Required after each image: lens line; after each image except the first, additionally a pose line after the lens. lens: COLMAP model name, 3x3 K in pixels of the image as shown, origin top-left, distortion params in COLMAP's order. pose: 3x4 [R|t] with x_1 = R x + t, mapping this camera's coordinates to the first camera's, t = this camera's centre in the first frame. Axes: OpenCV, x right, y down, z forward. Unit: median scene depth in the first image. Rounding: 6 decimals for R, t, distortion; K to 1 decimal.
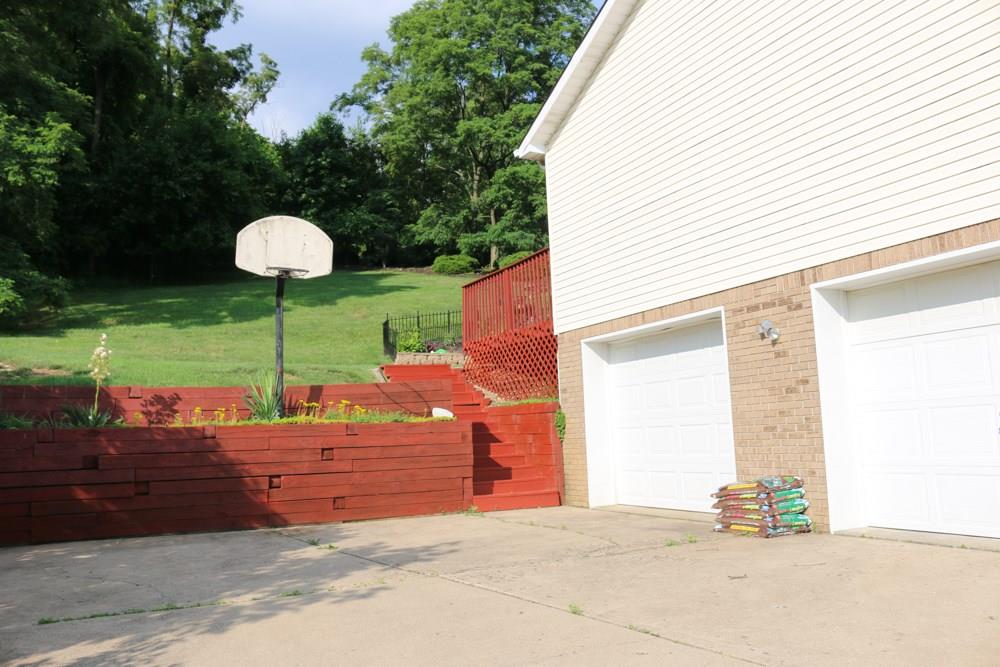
lens RADIAL K [[824.4, 0, 500.0], [0, 824.4, 333.5], [0, 0, 1]] dist [-0.159967, 0.141431]
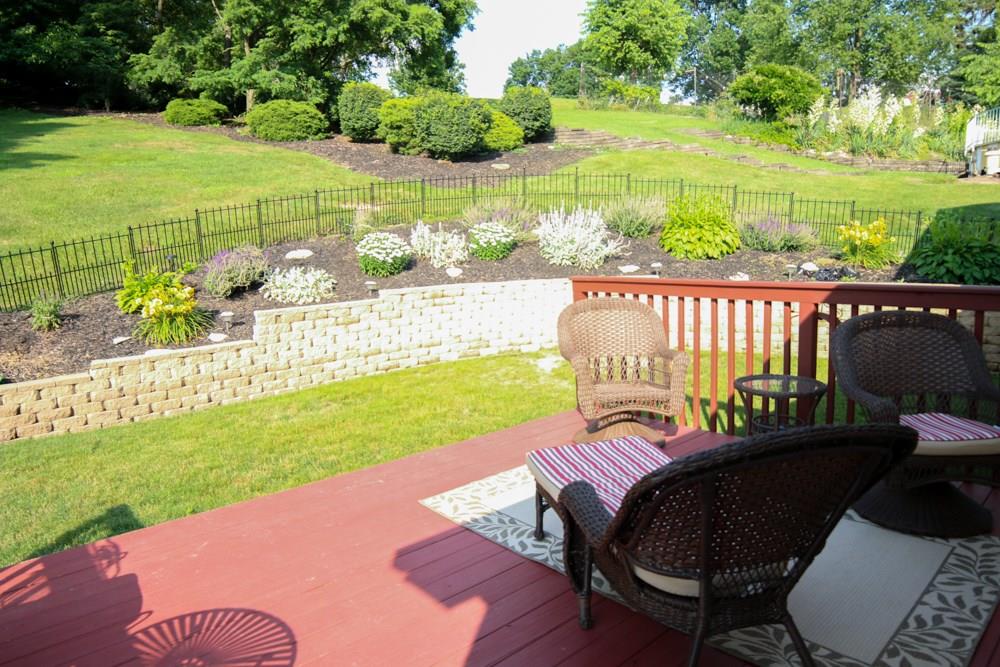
lens RADIAL K [[654.7, 0, 500.0], [0, 654.7, 333.5], [0, 0, 1]] dist [-0.119087, 0.050114]
pose [[0.959149, -0.033780, 0.280876, 0.057250], [-0.039030, 0.967550, 0.249647, -0.054762], [-0.280194, -0.250412, 0.926707, 0.427674]]
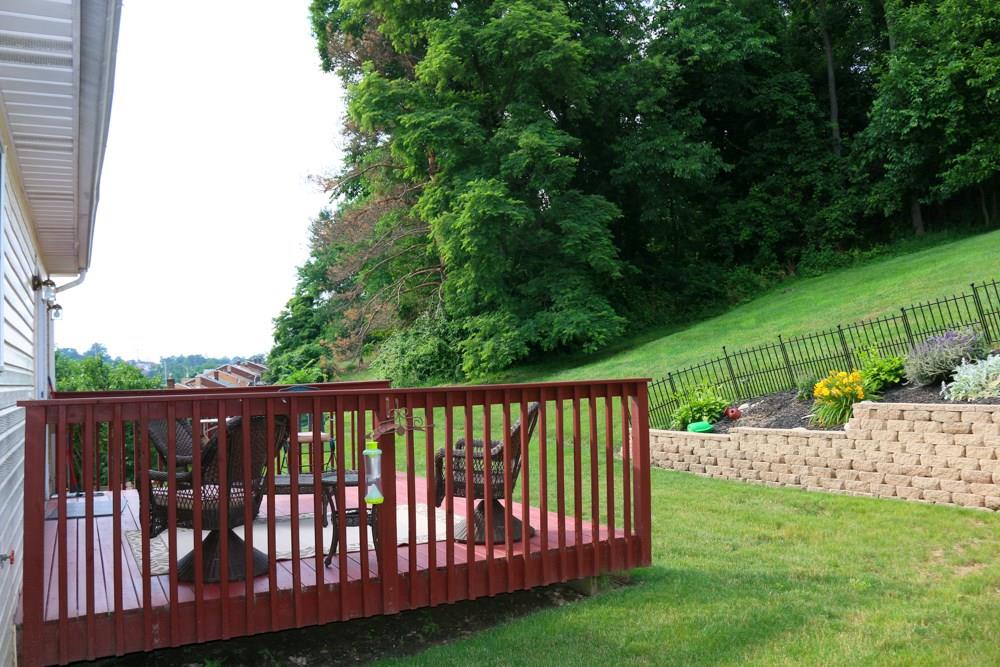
lens RADIAL K [[824.4, 0, 500.0], [0, 824.4, 333.5], [0, 0, 1]] dist [-0.159967, 0.141431]
pose [[0.038430, -0.005592, -0.999246, 0.317202], [0.159318, 0.987227, 0.000602, -0.041786], [0.986479, -0.159221, 0.038830, 0.554229]]
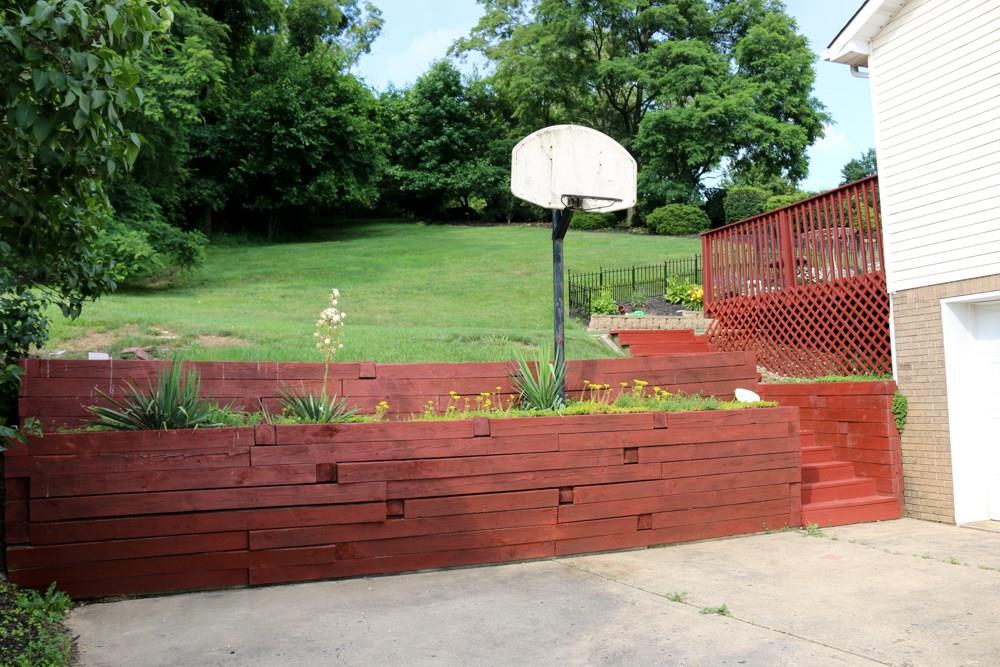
lens RADIAL K [[824.4, 0, 500.0], [0, 824.4, 333.5], [0, 0, 1]] dist [-0.159967, 0.141431]
pose [[0.995483, 0.004189, -0.094851, -0.086415], [0.000228, 0.998918, 0.046508, 0.001848], [0.094943, -0.046320, 0.994404, 0.090455]]
